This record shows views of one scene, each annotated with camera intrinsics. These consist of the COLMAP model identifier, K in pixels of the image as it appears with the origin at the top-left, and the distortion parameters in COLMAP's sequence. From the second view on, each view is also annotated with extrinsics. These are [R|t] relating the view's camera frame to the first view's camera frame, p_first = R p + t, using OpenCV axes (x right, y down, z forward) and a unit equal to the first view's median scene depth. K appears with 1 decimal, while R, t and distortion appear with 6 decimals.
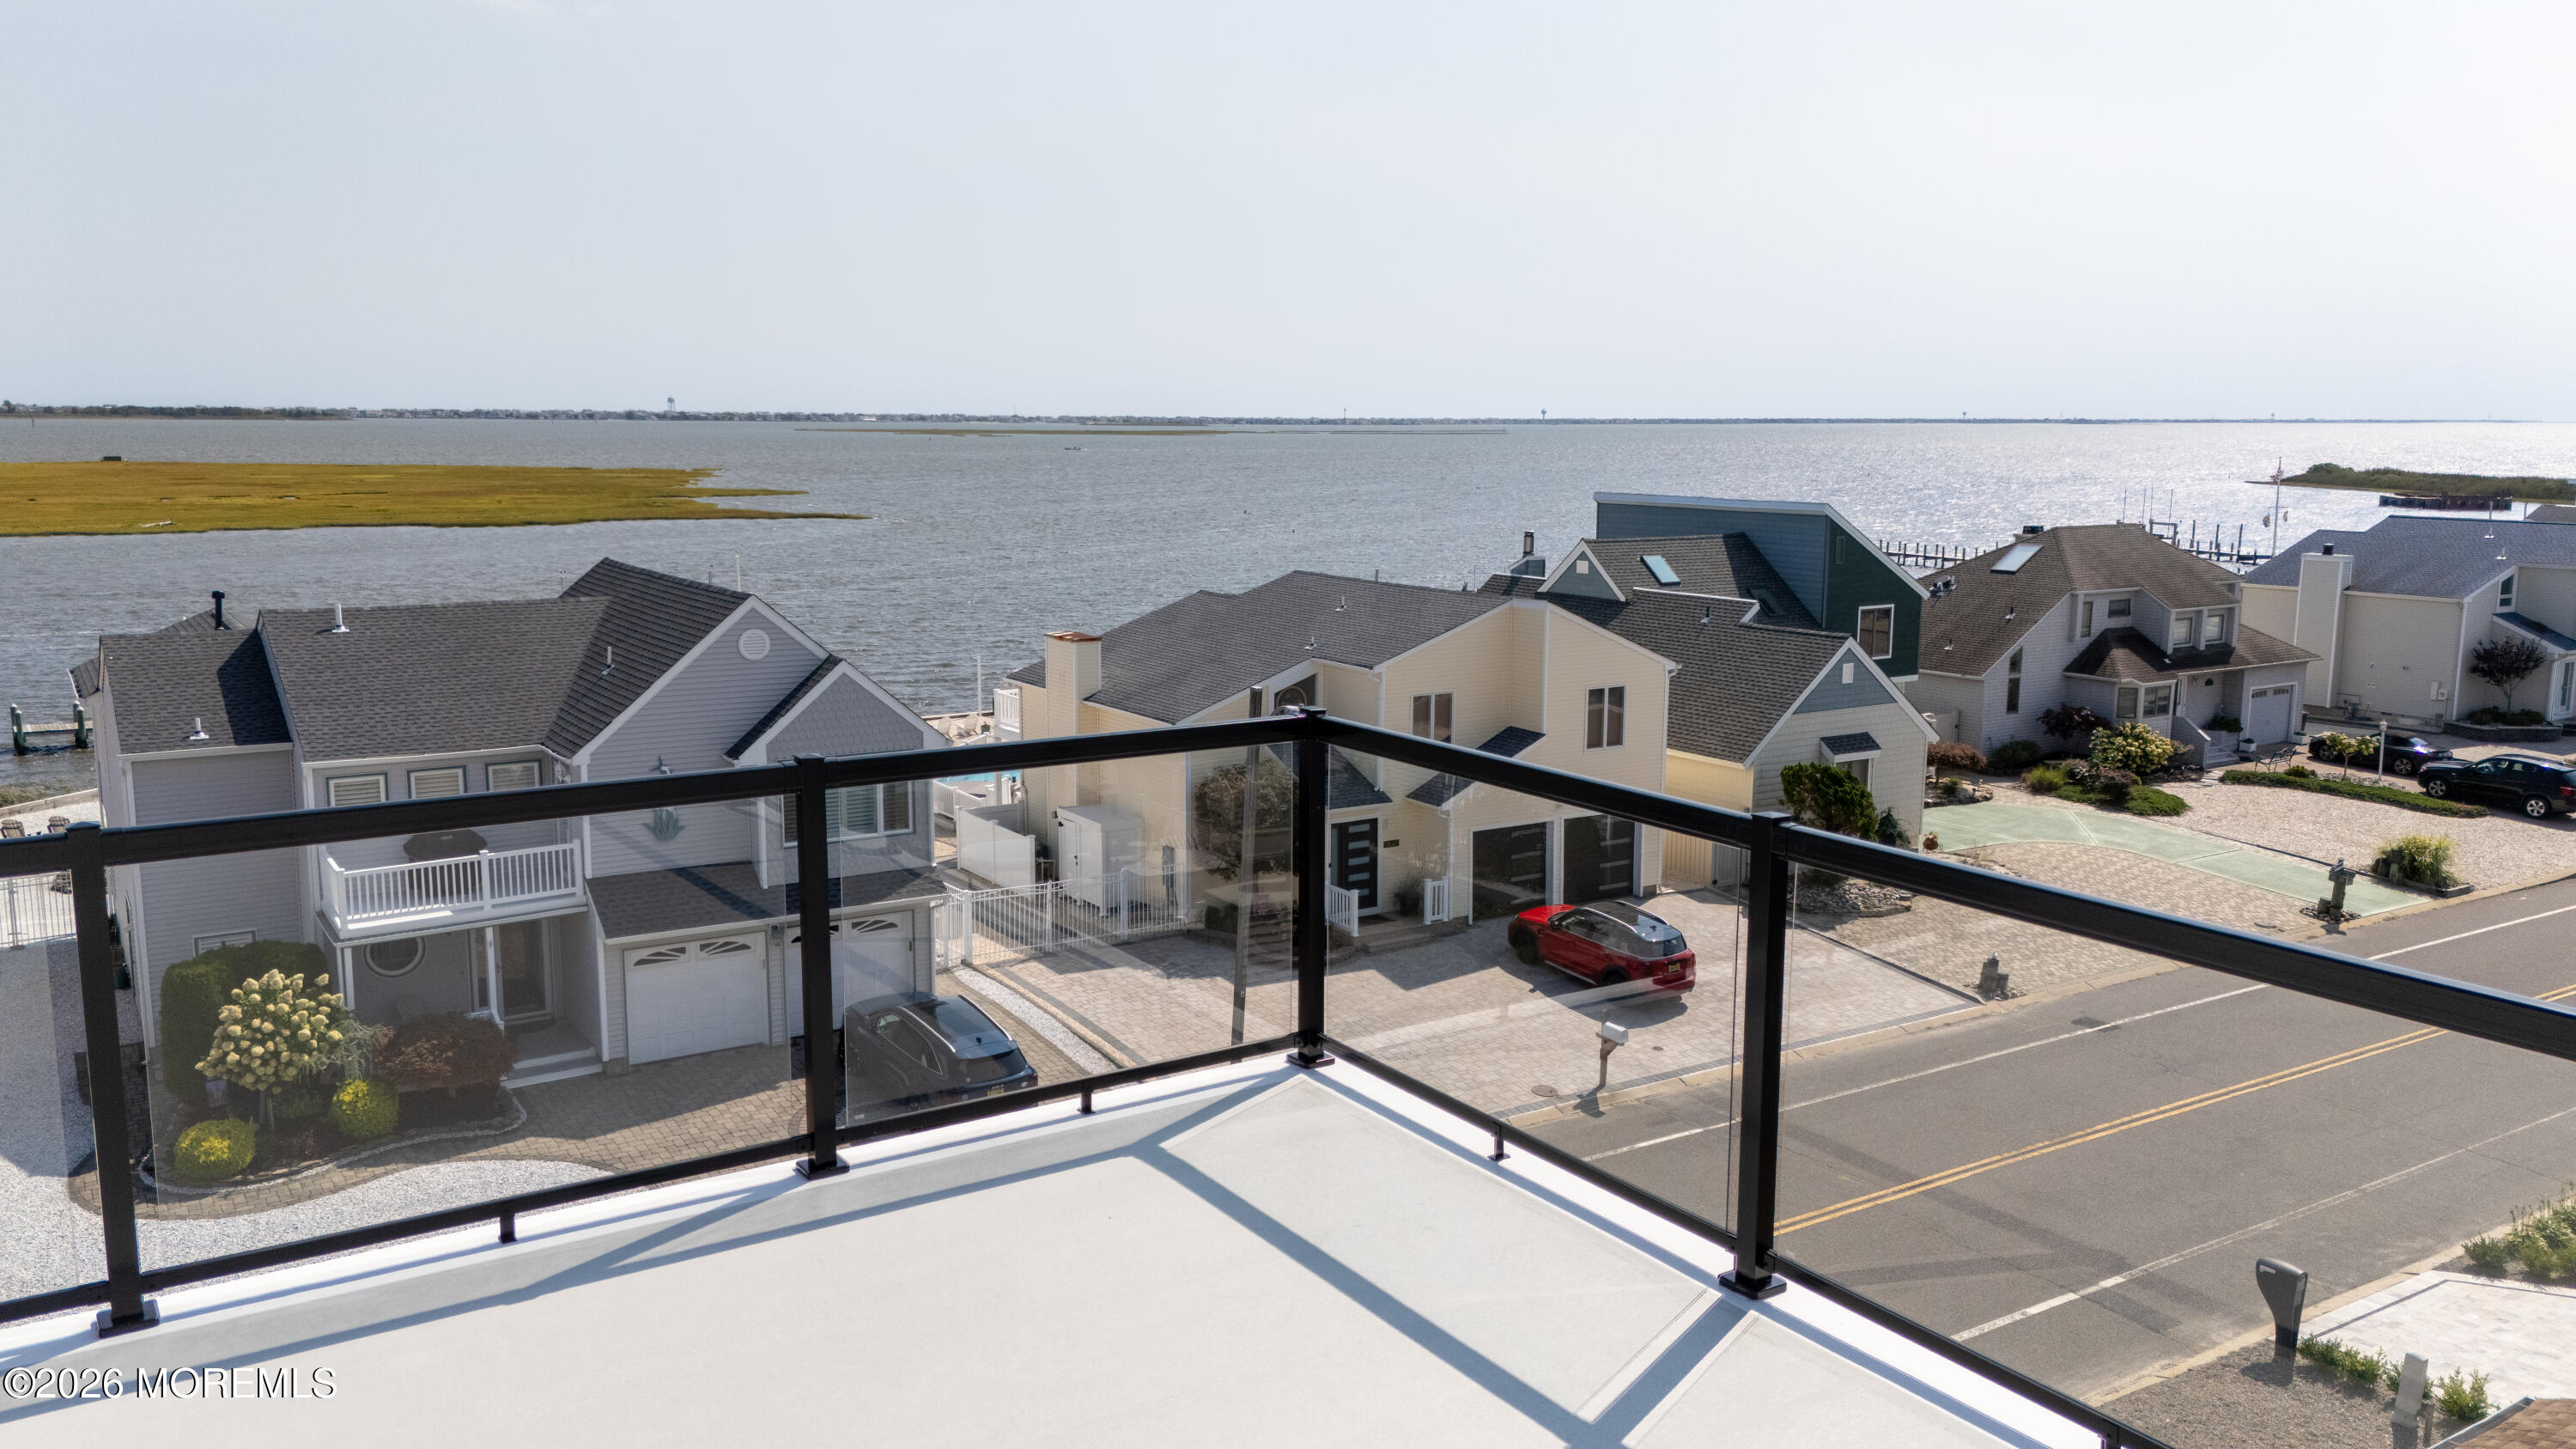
lens RADIAL K [[1917.3, 0, 1296.9], [0, 1917.3, 706.0], [0, 0, 1]] dist [0.084301, -0.078876]
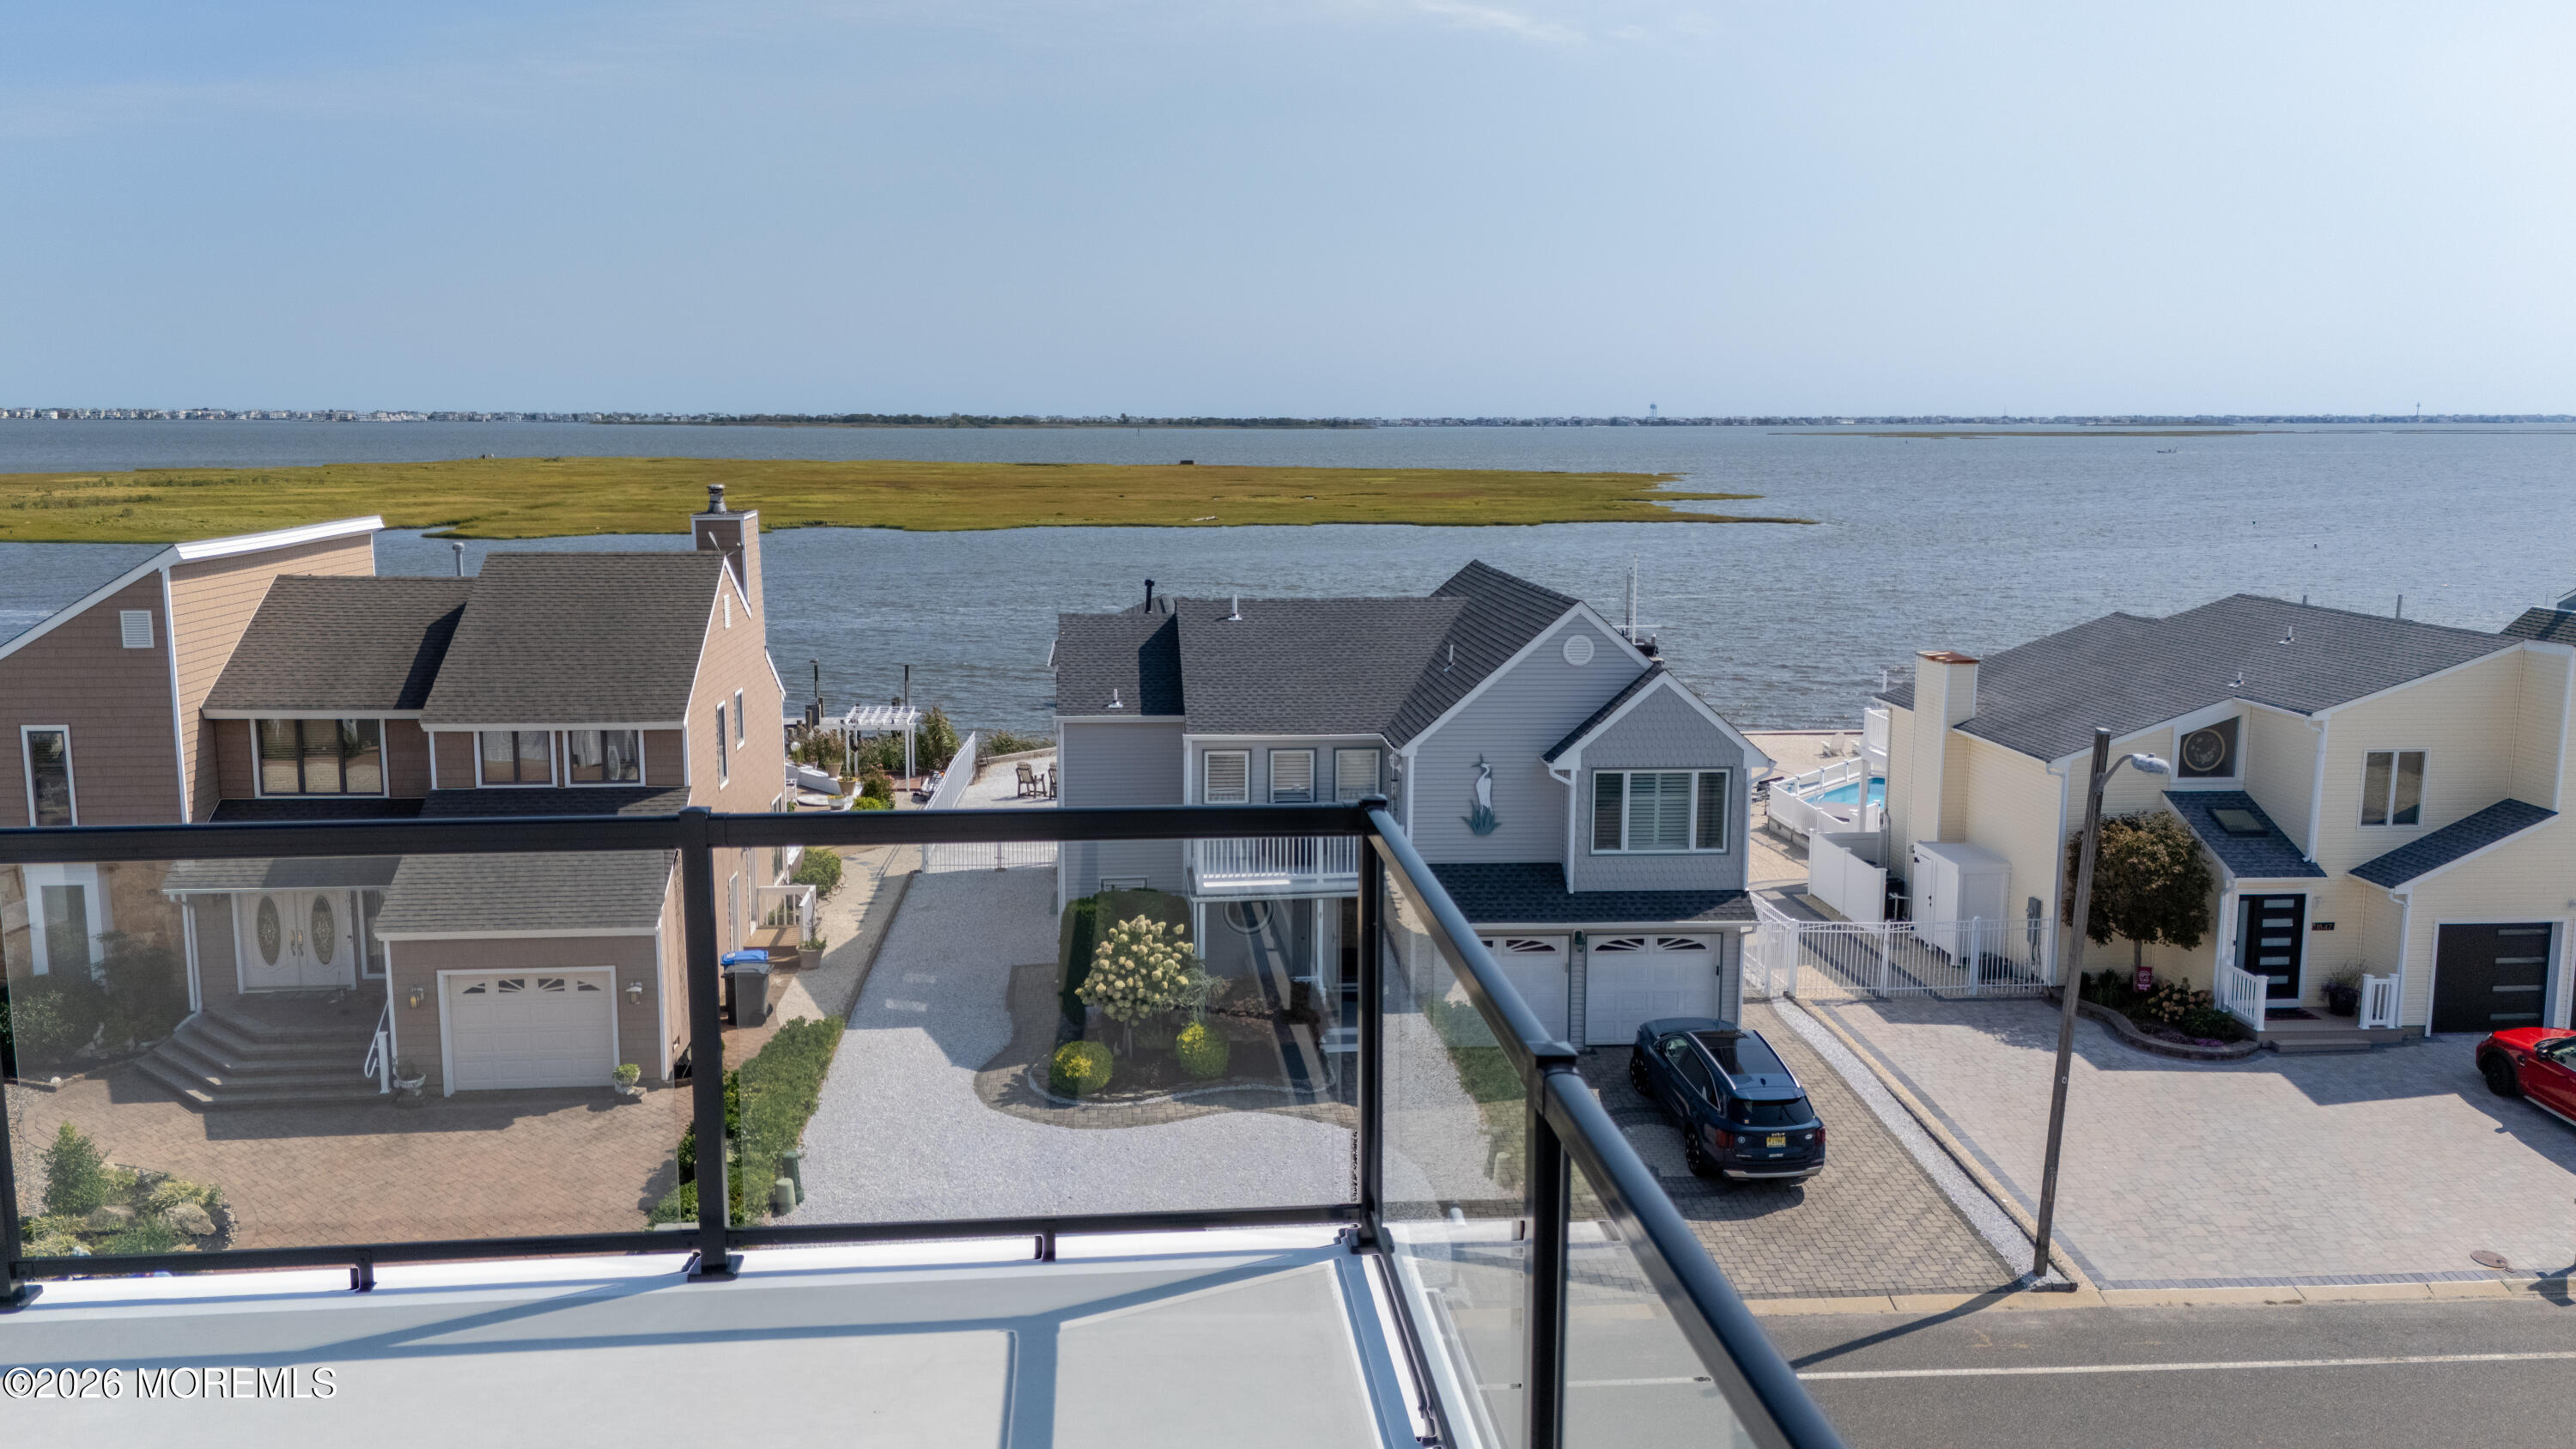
lens RADIAL K [[1917.3, 0, 1288.6], [0, 1917.3, 724.6], [0, 0, 1]] dist [0.084301, -0.078876]
pose [[0.880687, 0.071471, -0.468276, 0.044213], [-0.068035, 0.997388, 0.024274, -0.005613], [0.468787, 0.010481, 0.883249, 0.039146]]
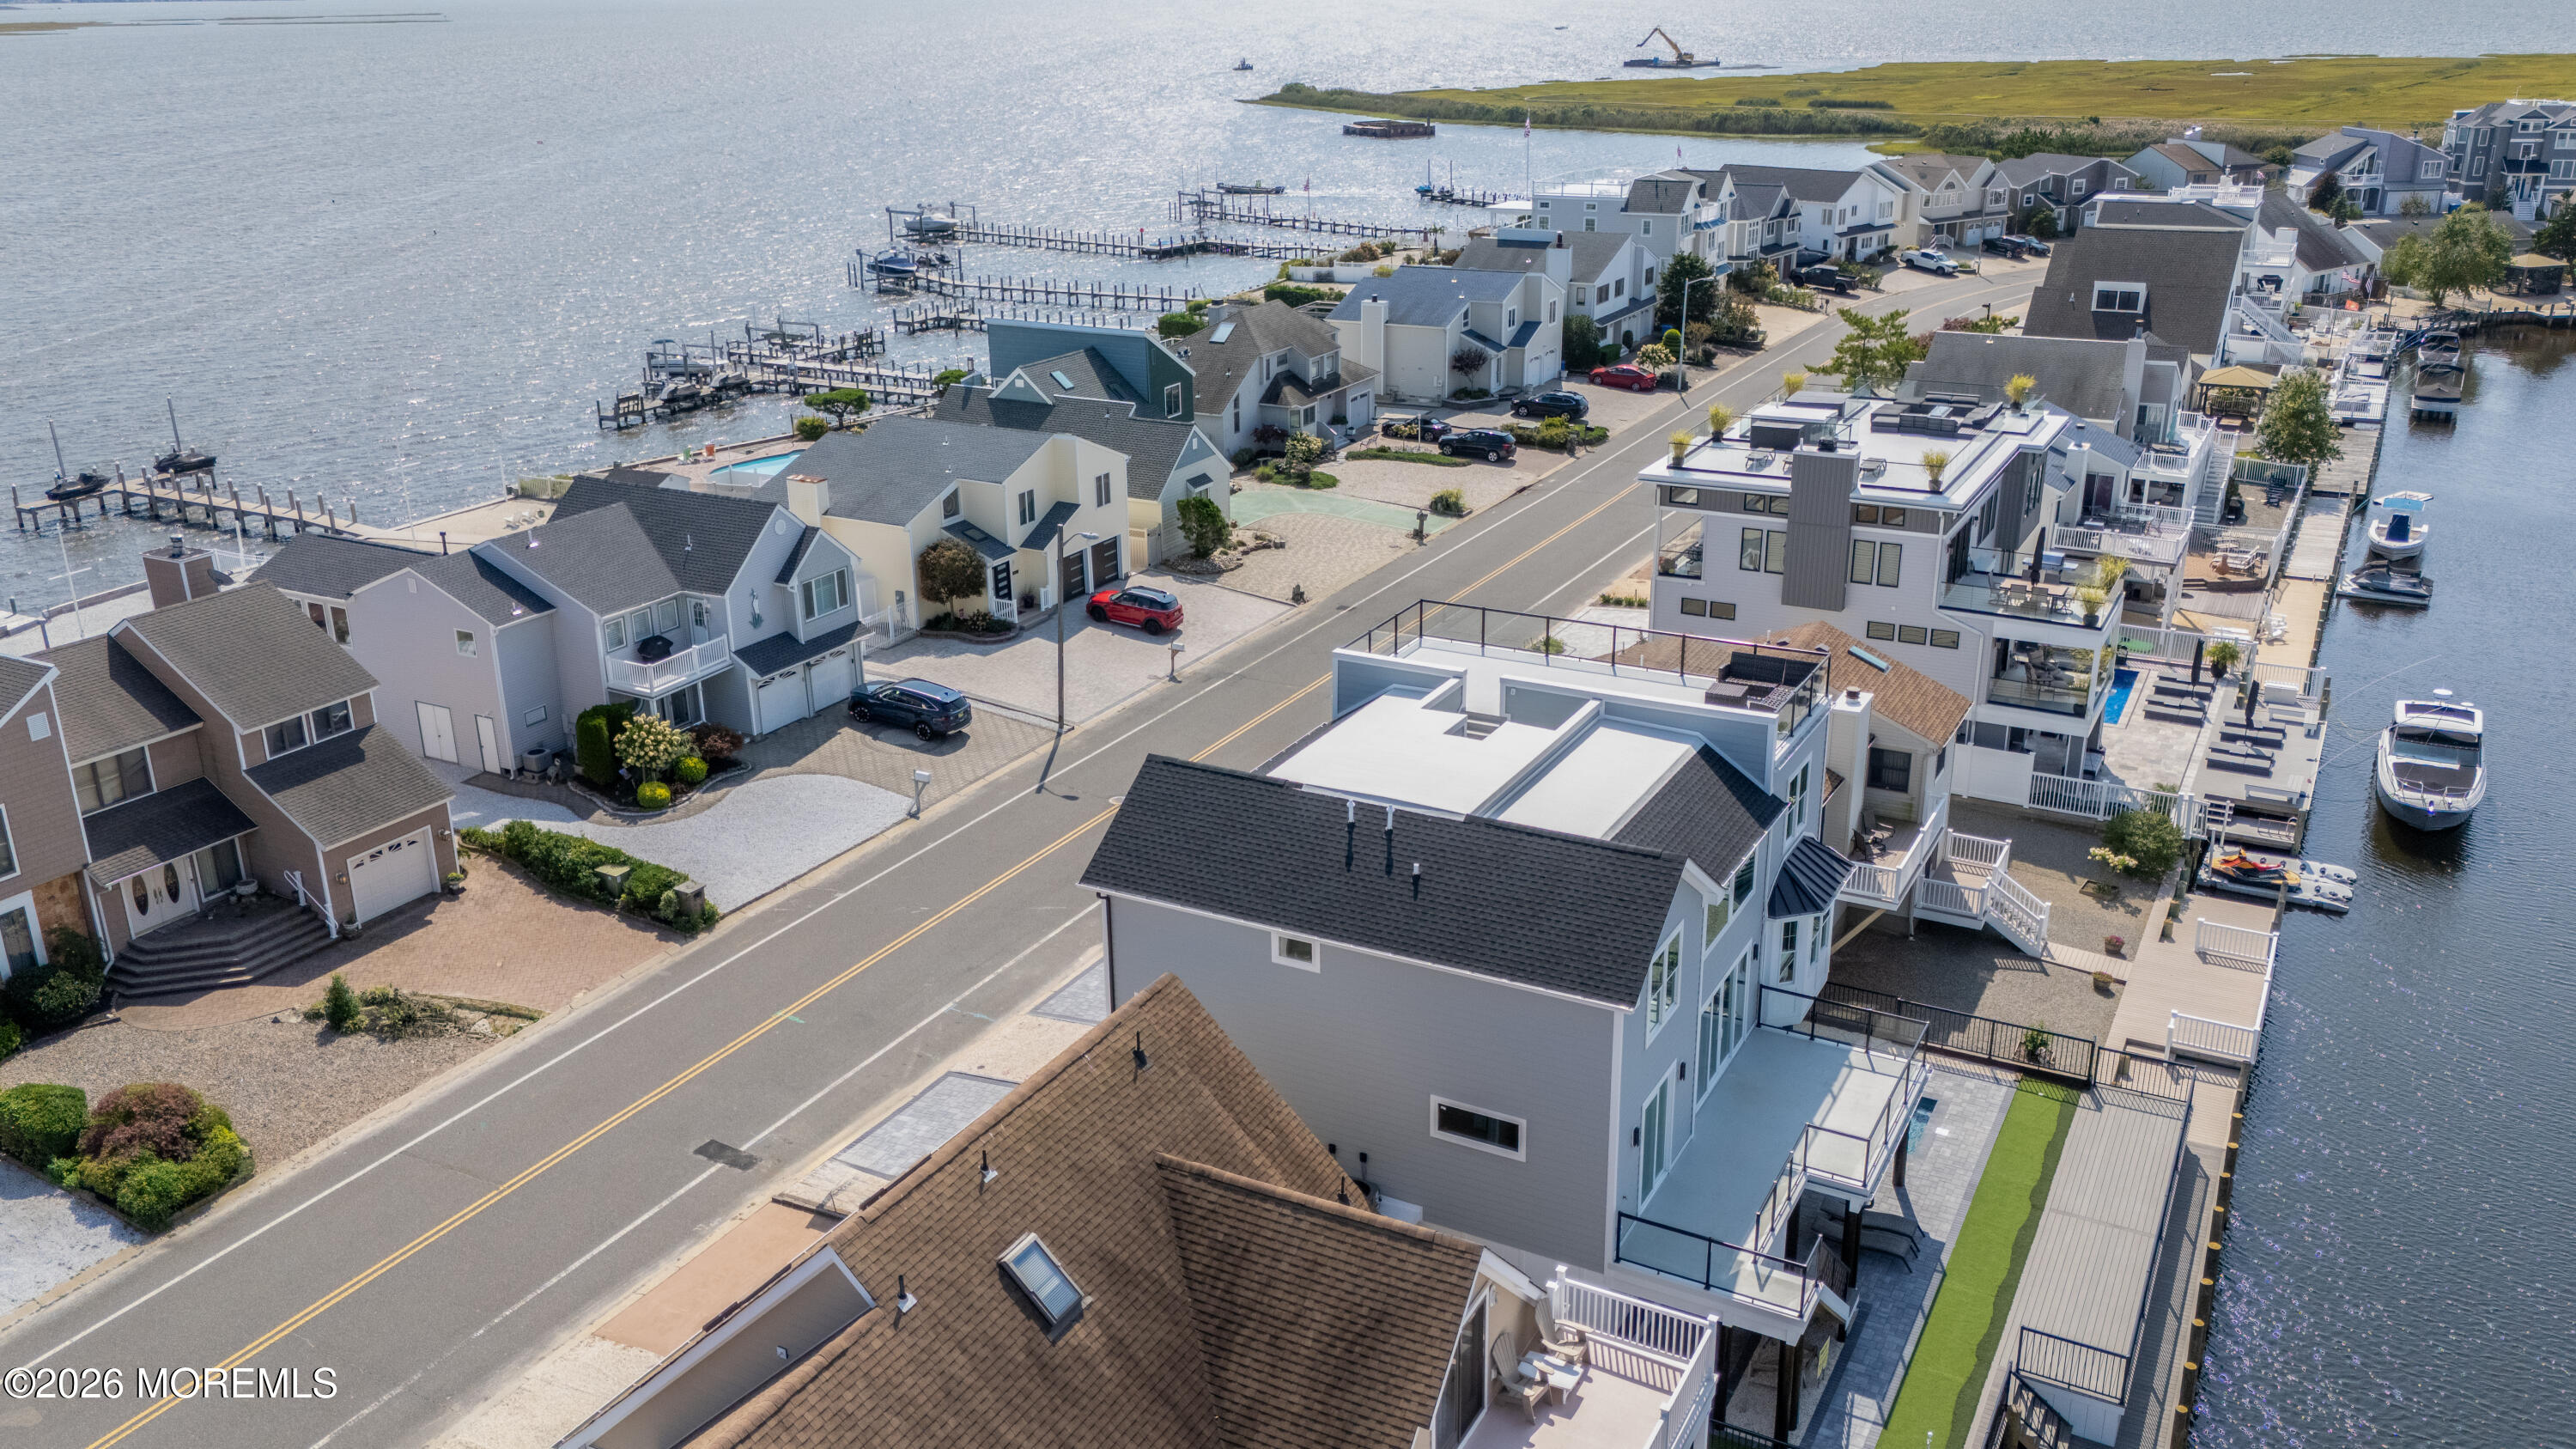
lens RADIAL K [[1917.3, 0, 1304.9], [0, 1917.3, 718.2], [0, 0, 1]] dist [0.084301, -0.078876]
pose [[0.879776, -0.178040, 0.440789, -0.575595], [0.085474, 0.971352, 0.221742, -0.190099], [-0.467640, -0.157407, 0.869790, -0.841711]]
